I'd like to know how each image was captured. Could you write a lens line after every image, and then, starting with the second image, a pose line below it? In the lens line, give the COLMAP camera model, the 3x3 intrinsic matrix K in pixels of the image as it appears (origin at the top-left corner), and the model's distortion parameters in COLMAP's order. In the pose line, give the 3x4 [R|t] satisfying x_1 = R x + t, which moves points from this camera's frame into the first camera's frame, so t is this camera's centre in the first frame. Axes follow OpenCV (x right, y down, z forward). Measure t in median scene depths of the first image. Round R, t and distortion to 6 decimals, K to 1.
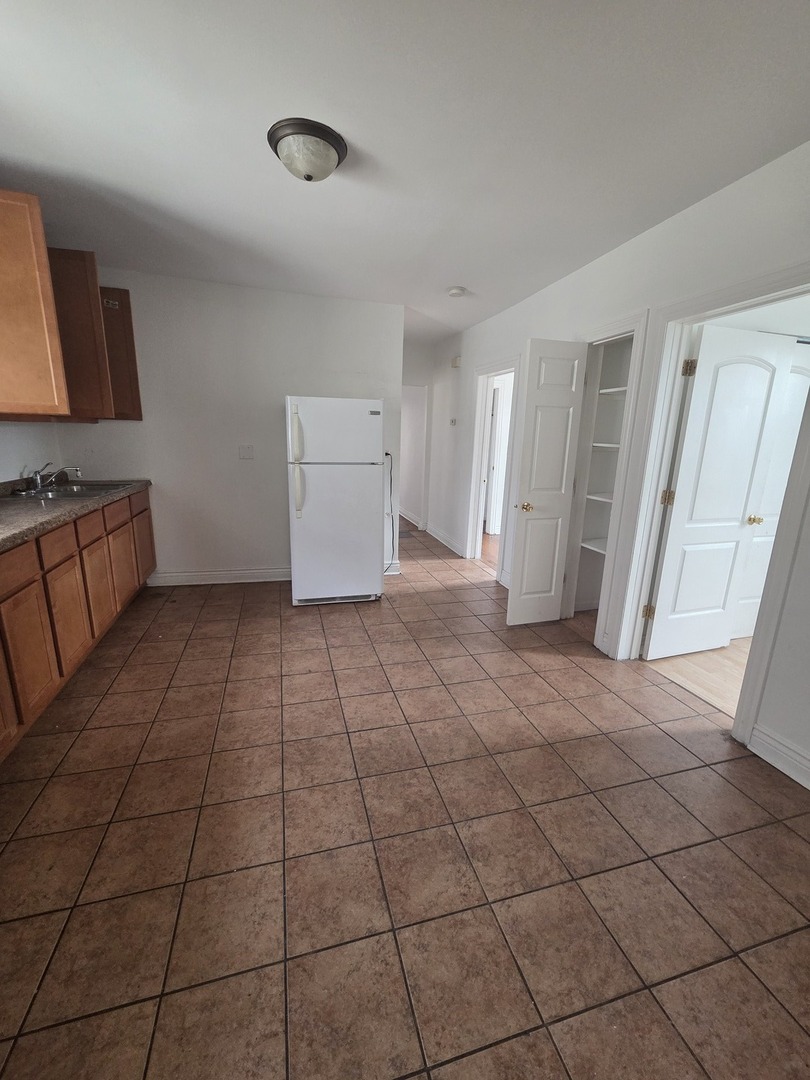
lens RADIAL K [[444.8, 0, 406.2], [0, 444.8, 537.0], [0, 0, 1]] dist [-0.001737, 0.000937]
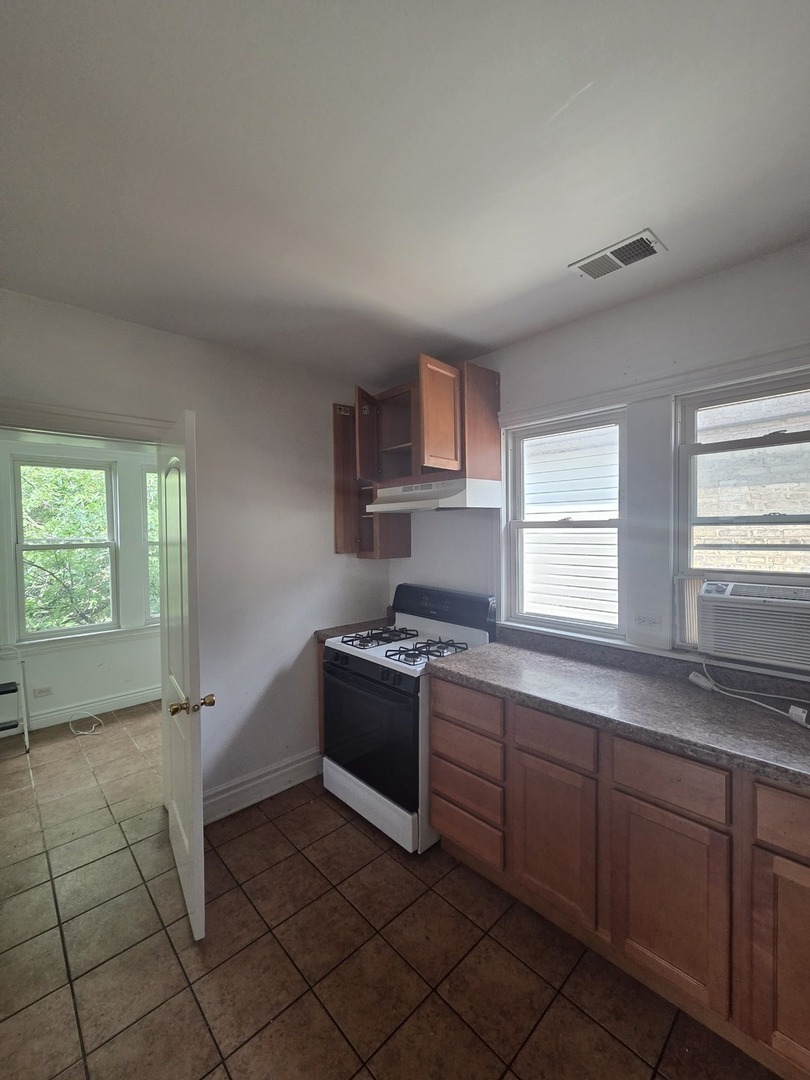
lens RADIAL K [[444.8, 0, 406.2], [0, 444.8, 537.0], [0, 0, 1]] dist [-0.001737, 0.000937]
pose [[-0.887512, -0.005868, -0.460747, -0.135544], [-0.115748, 0.970696, 0.210598, -0.395533], [0.446010, 0.240239, -0.862184, 1.251564]]
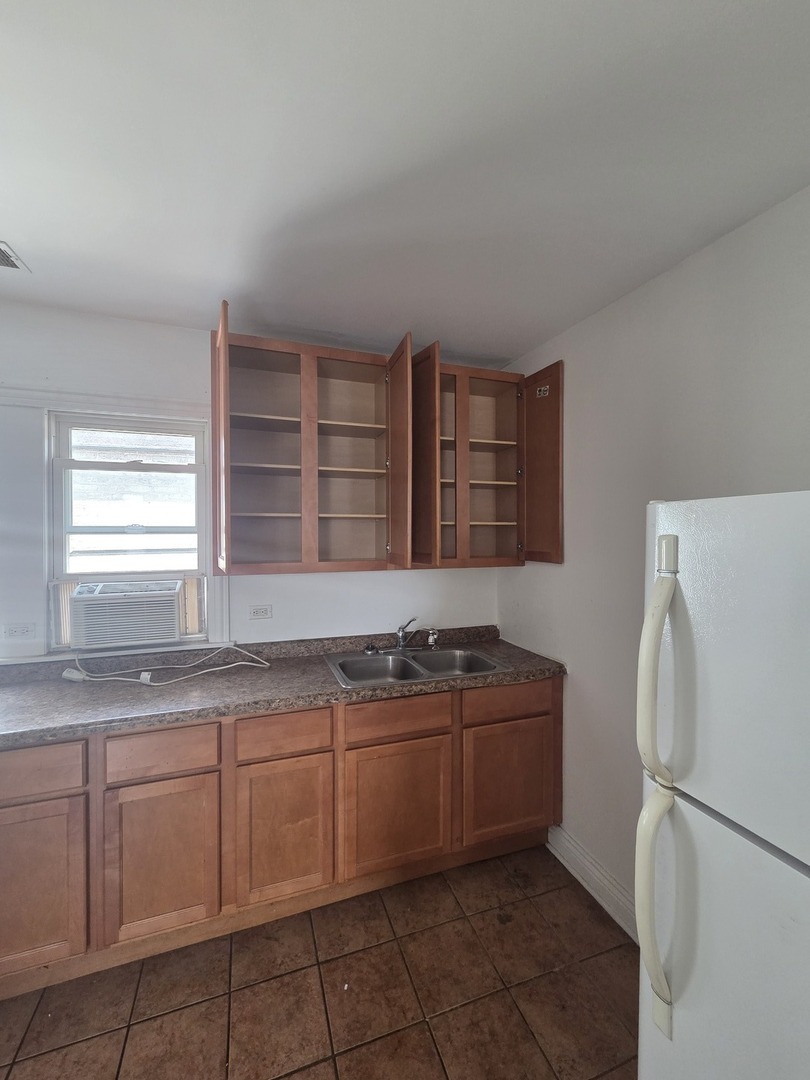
lens RADIAL K [[444.8, 0, 406.2], [0, 444.8, 537.0], [0, 0, 1]] dist [-0.001737, 0.000937]
pose [[0.067830, -0.019987, -0.997497, -0.041847], [-0.224975, 0.973743, -0.034810, -0.422653], [0.972001, 0.226773, 0.061552, 1.394840]]
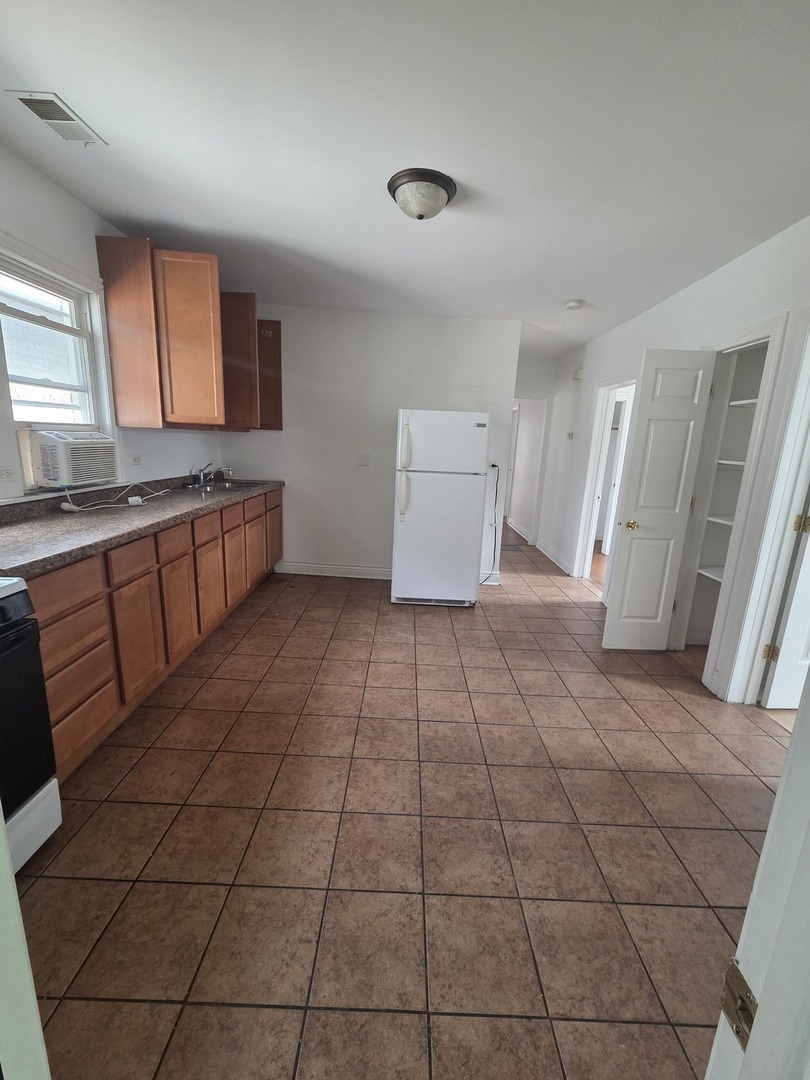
lens RADIAL K [[444.8, 0, 406.2], [0, 444.8, 537.0], [0, 0, 1]] dist [-0.001737, 0.000937]
pose [[0.960932, 0.074535, -0.266560, 0.100697], [-0.081876, 0.996506, -0.016519, 0.020855], [0.264398, 0.037699, 0.963677, -0.061948]]
